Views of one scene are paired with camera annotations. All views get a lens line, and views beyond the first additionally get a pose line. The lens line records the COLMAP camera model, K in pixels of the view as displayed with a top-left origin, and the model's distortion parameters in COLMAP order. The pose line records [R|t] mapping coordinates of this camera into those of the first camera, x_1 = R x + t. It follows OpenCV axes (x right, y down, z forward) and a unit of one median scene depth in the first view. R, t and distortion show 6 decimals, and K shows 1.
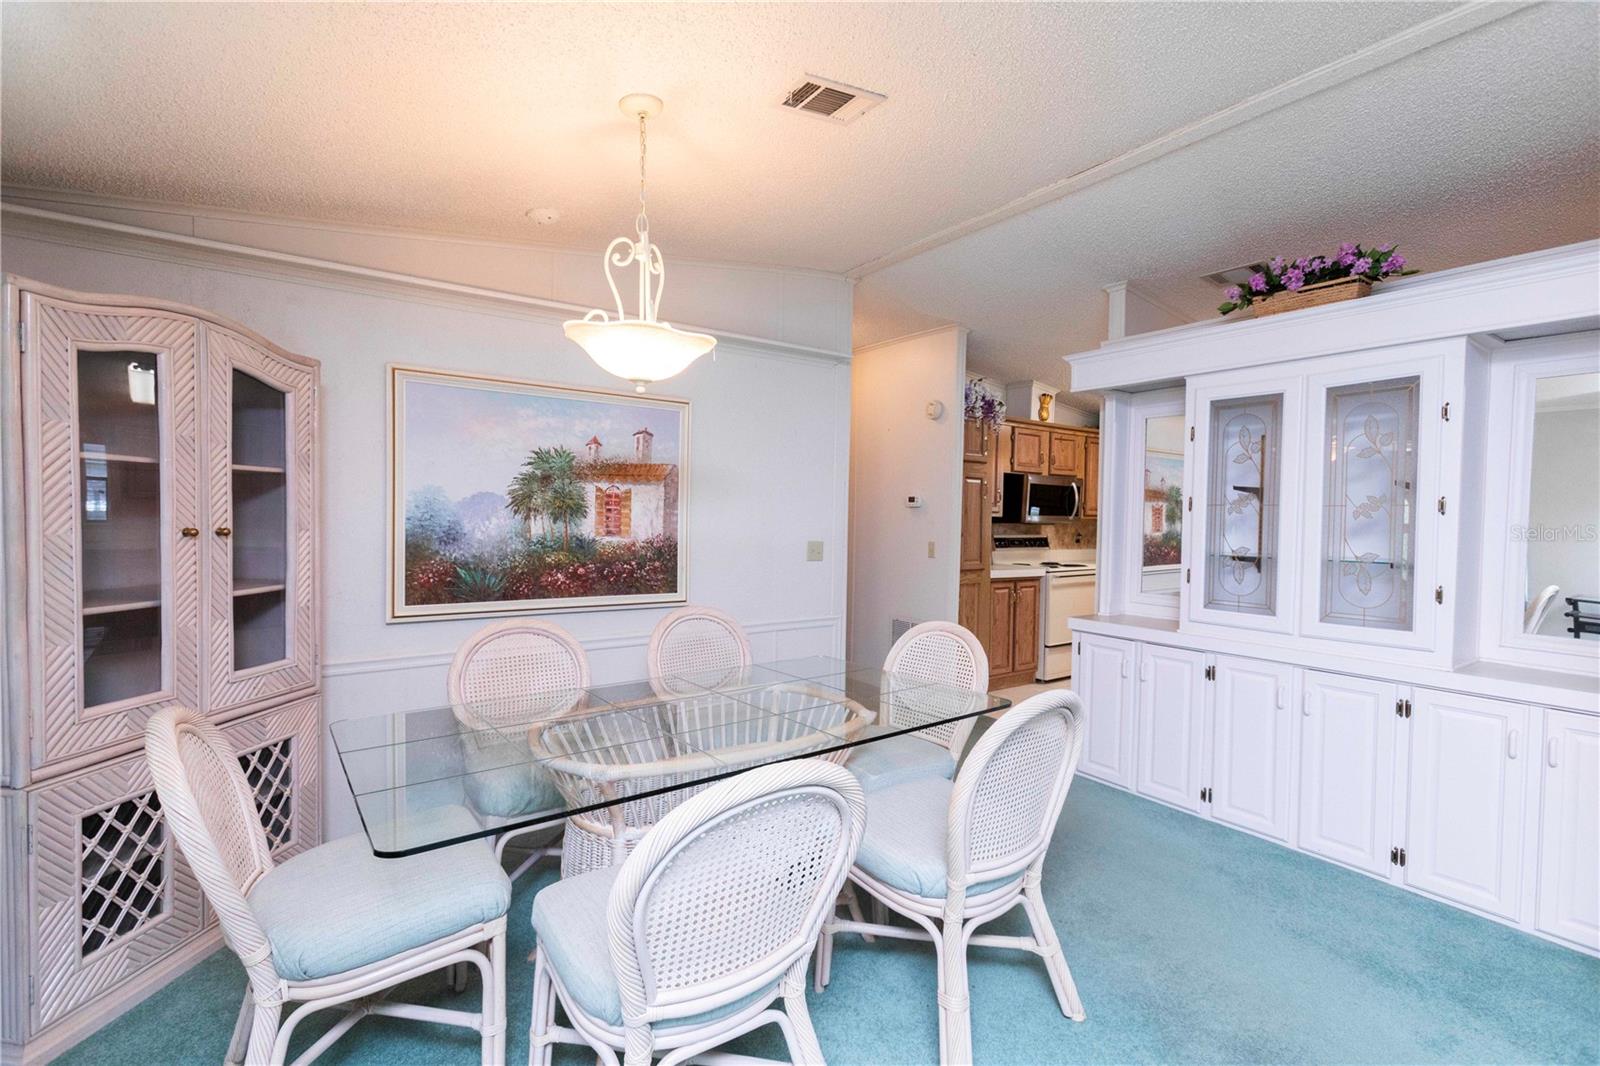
lens RADIAL K [[708.9, 0, 798.7], [0, 708.9, 535.3], [0, 0, 1]] dist [-0.004646, 0.006123]
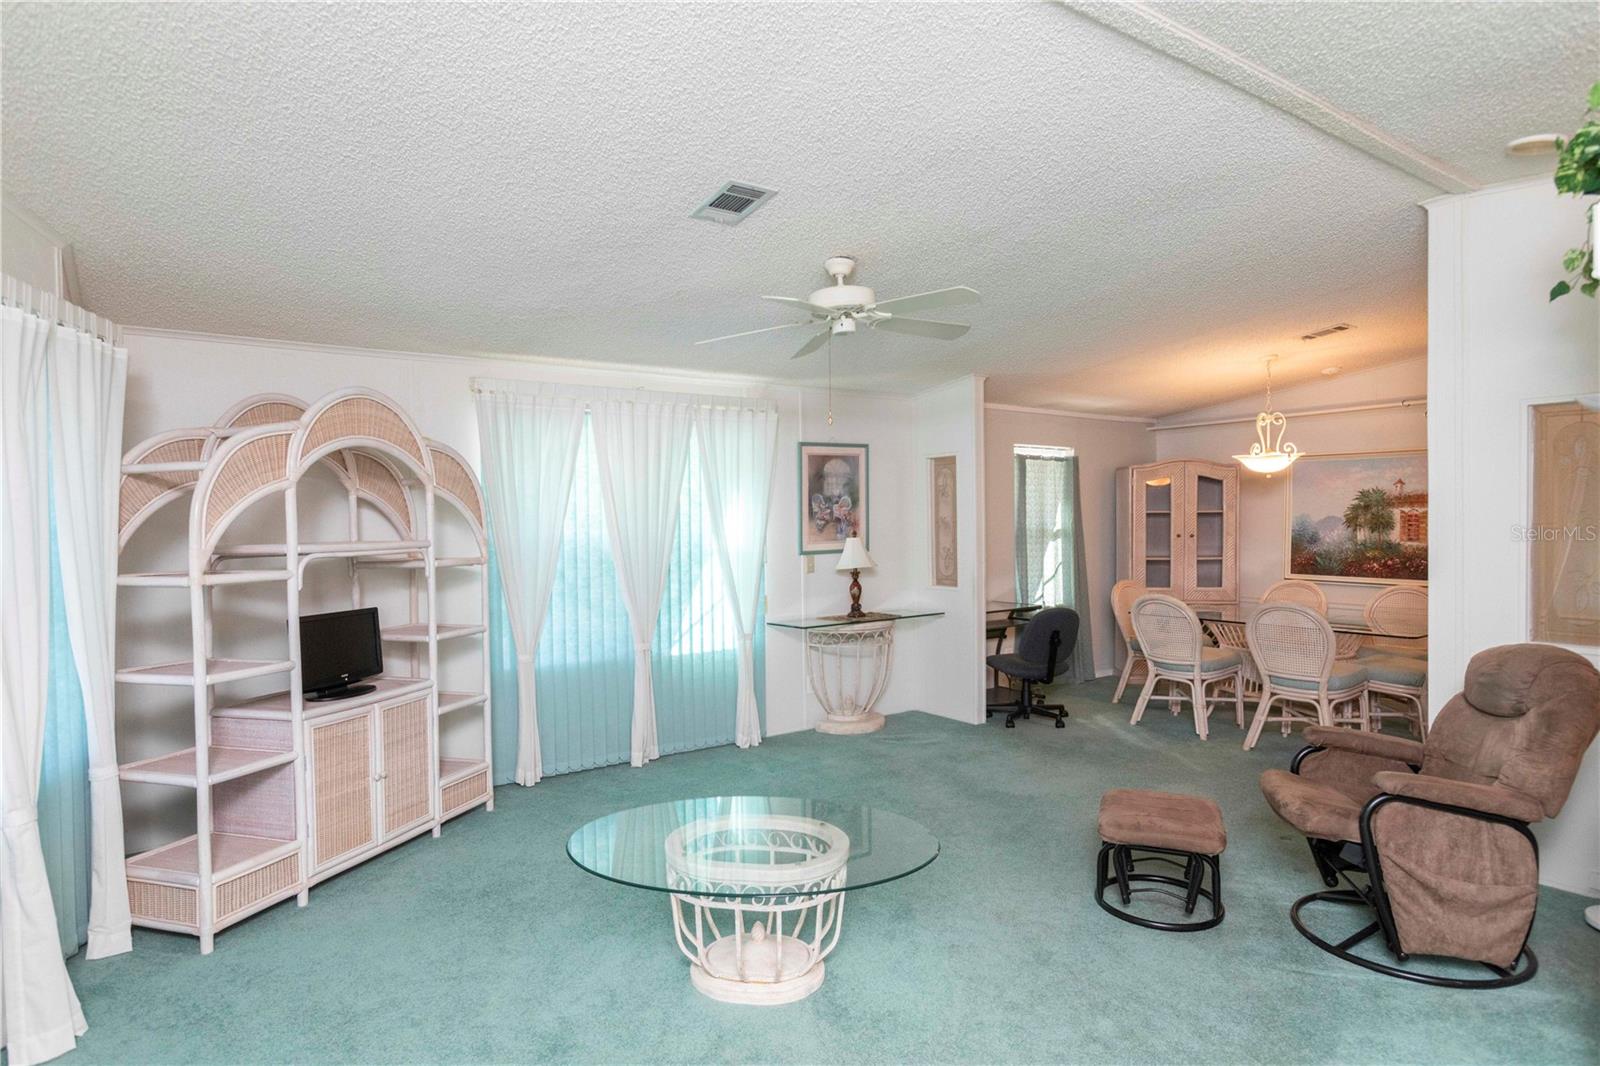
lens RADIAL K [[925.4, 0, 797.3], [0, 925.4, 538.7], [0, 0, 1]] dist [0.007375, 0.001150]
pose [[0.020520, 0.007366, -0.999762, 1.819291], [-0.022152, 0.999731, 0.006912, 0.010932], [0.999544, 0.022005, 0.020678, -0.405369]]
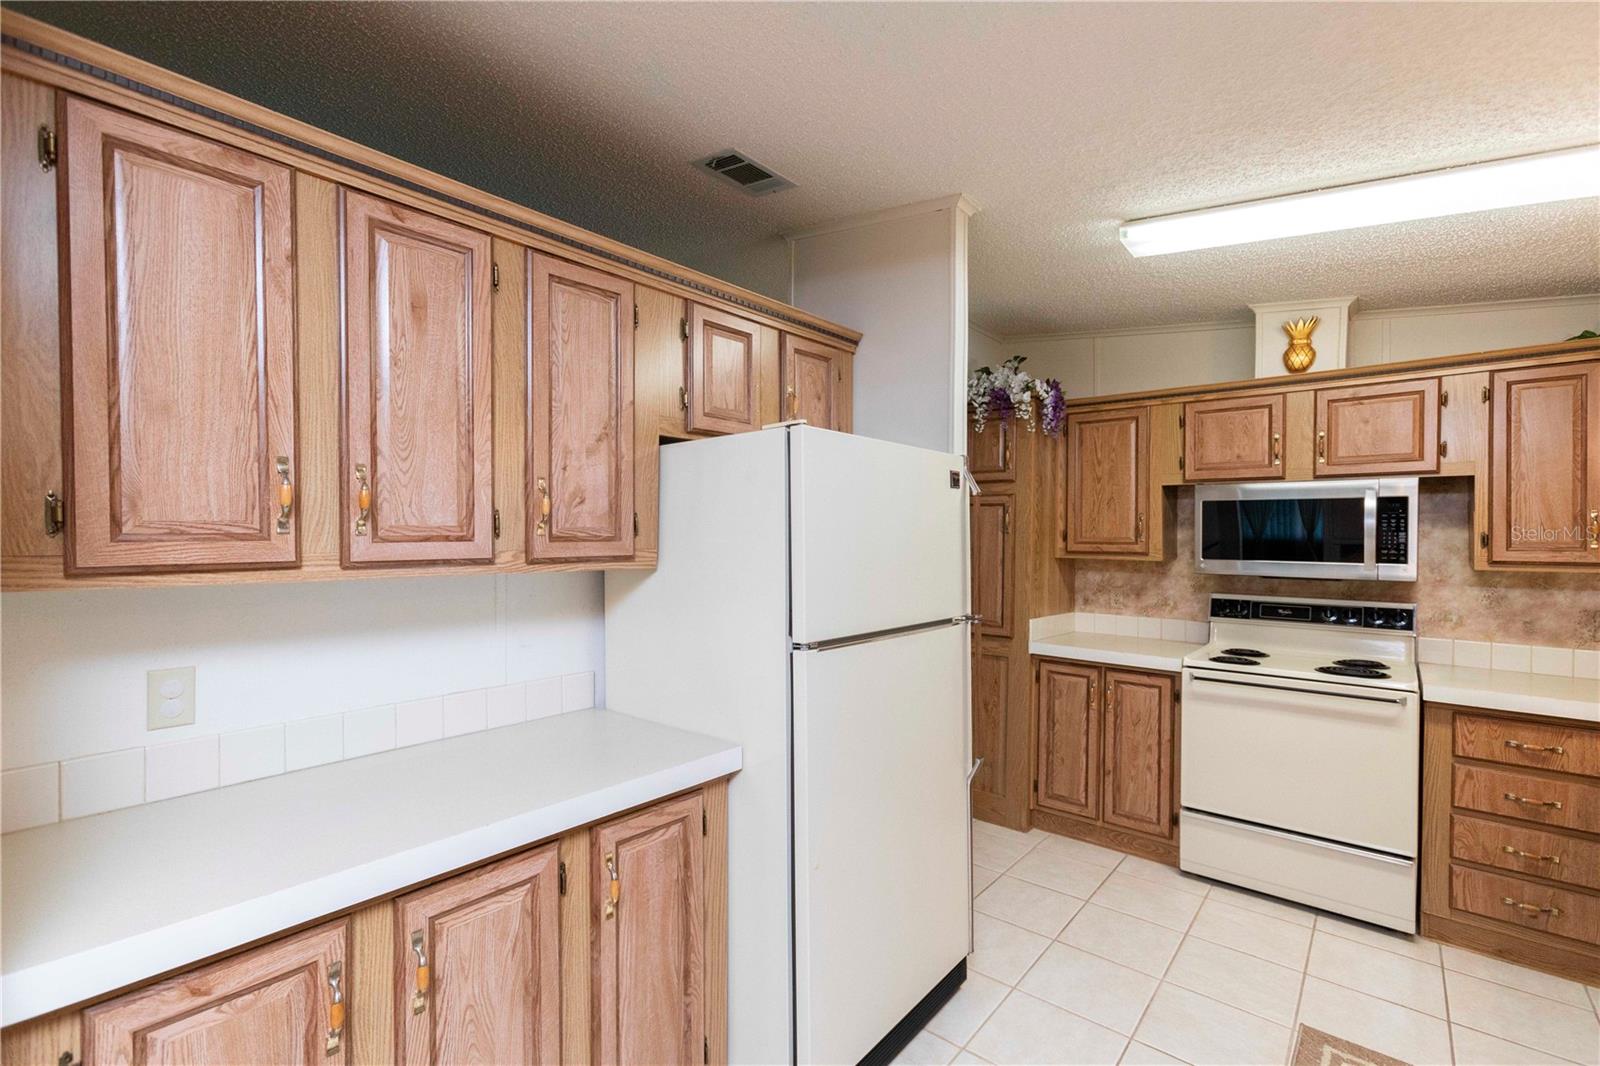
lens RADIAL K [[708.9, 0, 799.7], [0, 708.9, 540.1], [0, 0, 1]] dist [-0.004646, 0.006123]
pose [[0.260248, -0.009749, -0.965493, 1.407763], [-0.031760, 0.999321, -0.018652, -0.042378], [0.965019, 0.035518, 0.259761, 1.024896]]
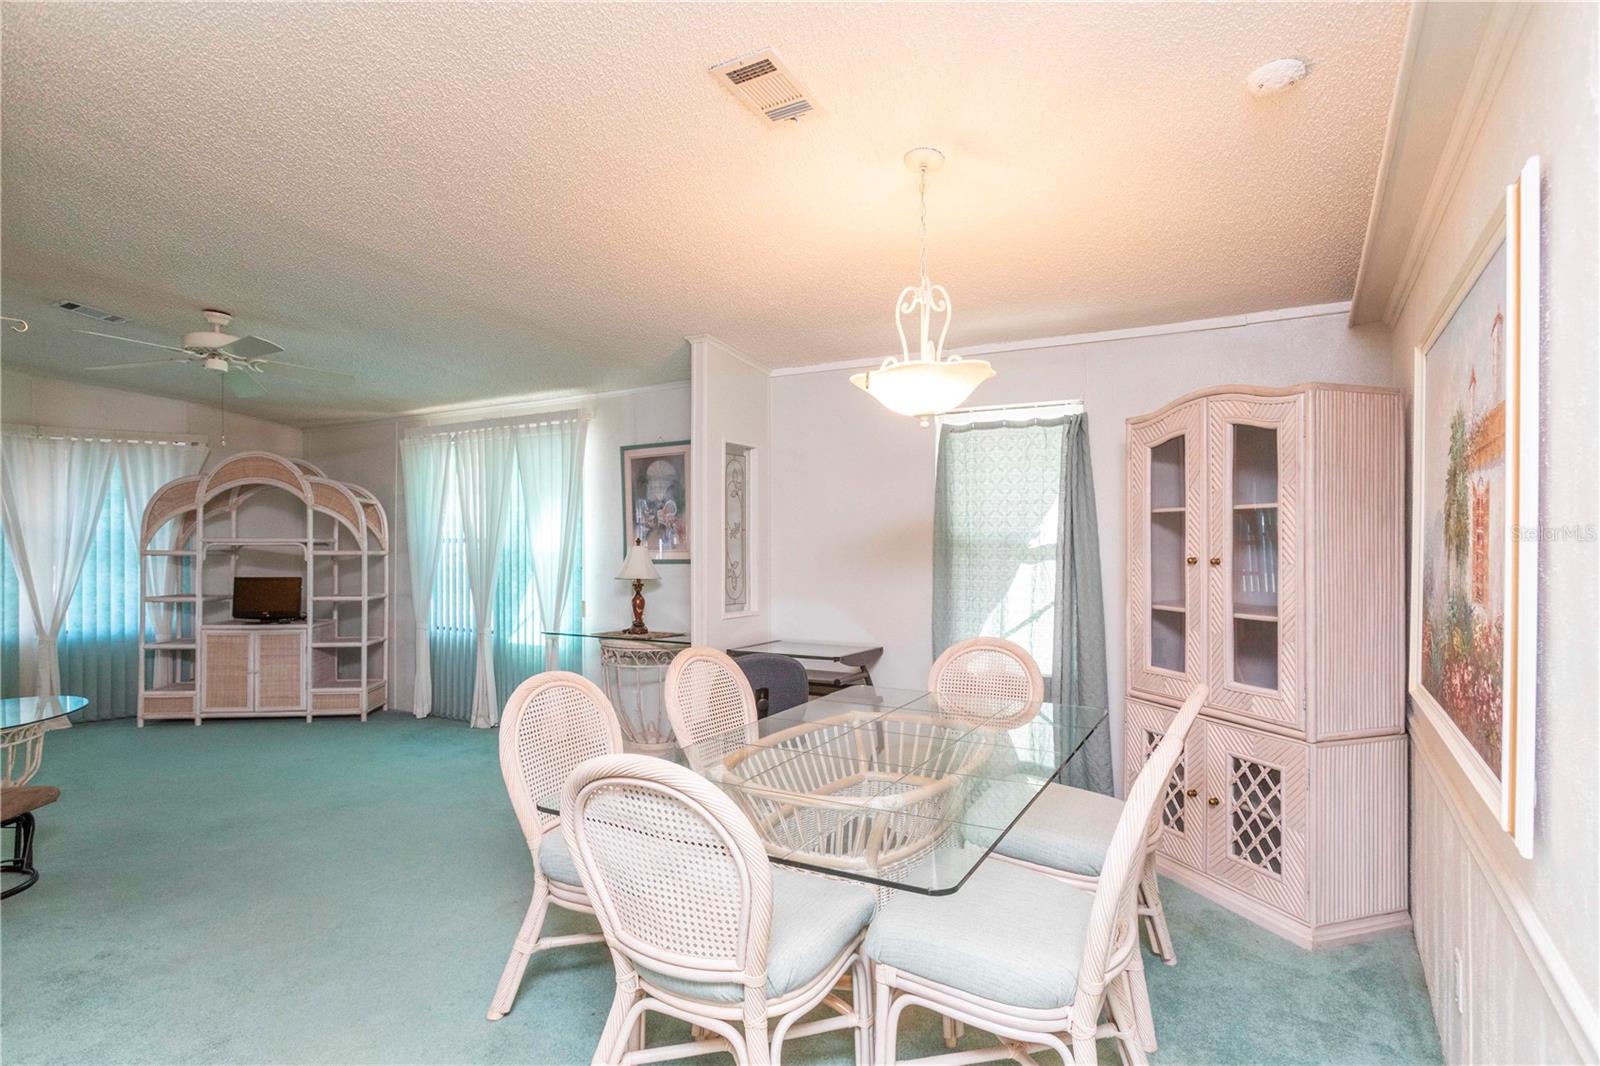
lens RADIAL K [[838.9, 0, 794.2], [0, 838.9, 536.4], [0, 0, 1]] dist [-0.000261, 0.000017]
pose [[-0.907902, -0.016885, -0.418841, 0.295666], [-0.027435, 0.999440, 0.019178, -0.037157], [0.418283, 0.028903, -0.907857, 1.310988]]
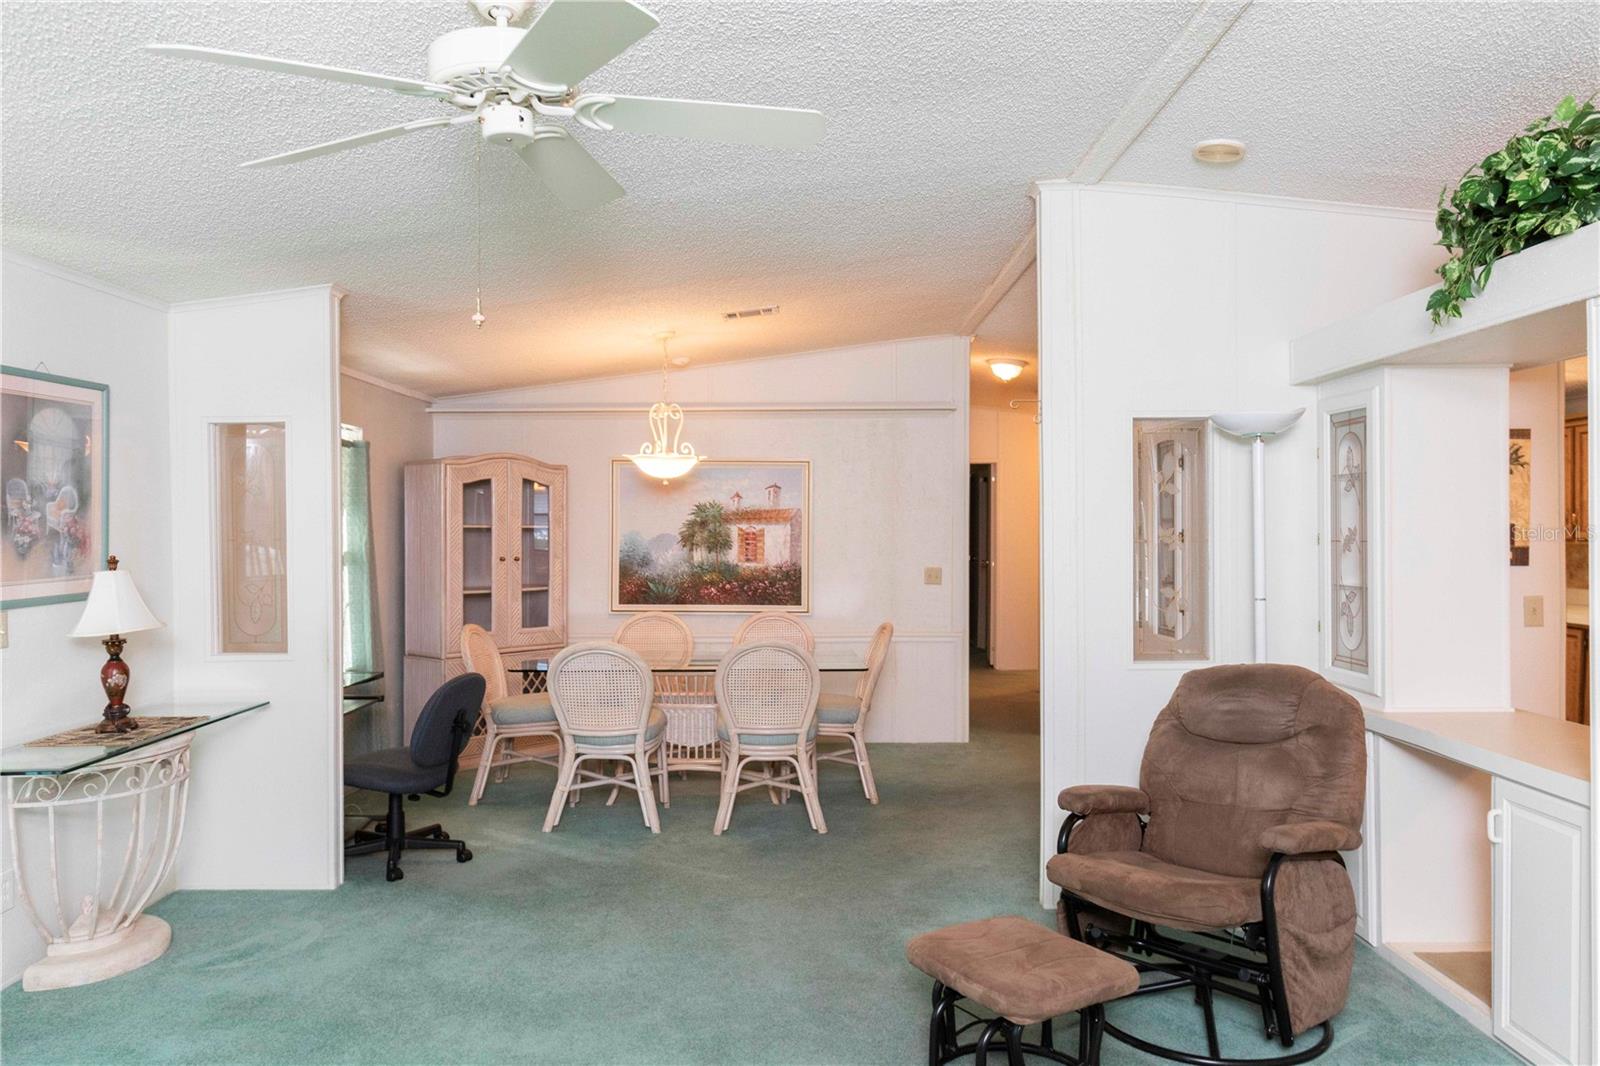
lens RADIAL K [[1132.8, 0, 820.7], [0, 1132.8, 534.7], [0, 0, 1]] dist [0.008103, 0.001560]
pose [[0.827486, -0.014573, -0.561297, 1.154837], [-0.003749, 0.999497, -0.031476, 0.017075], [0.561474, 0.028151, 0.827016, -0.803858]]
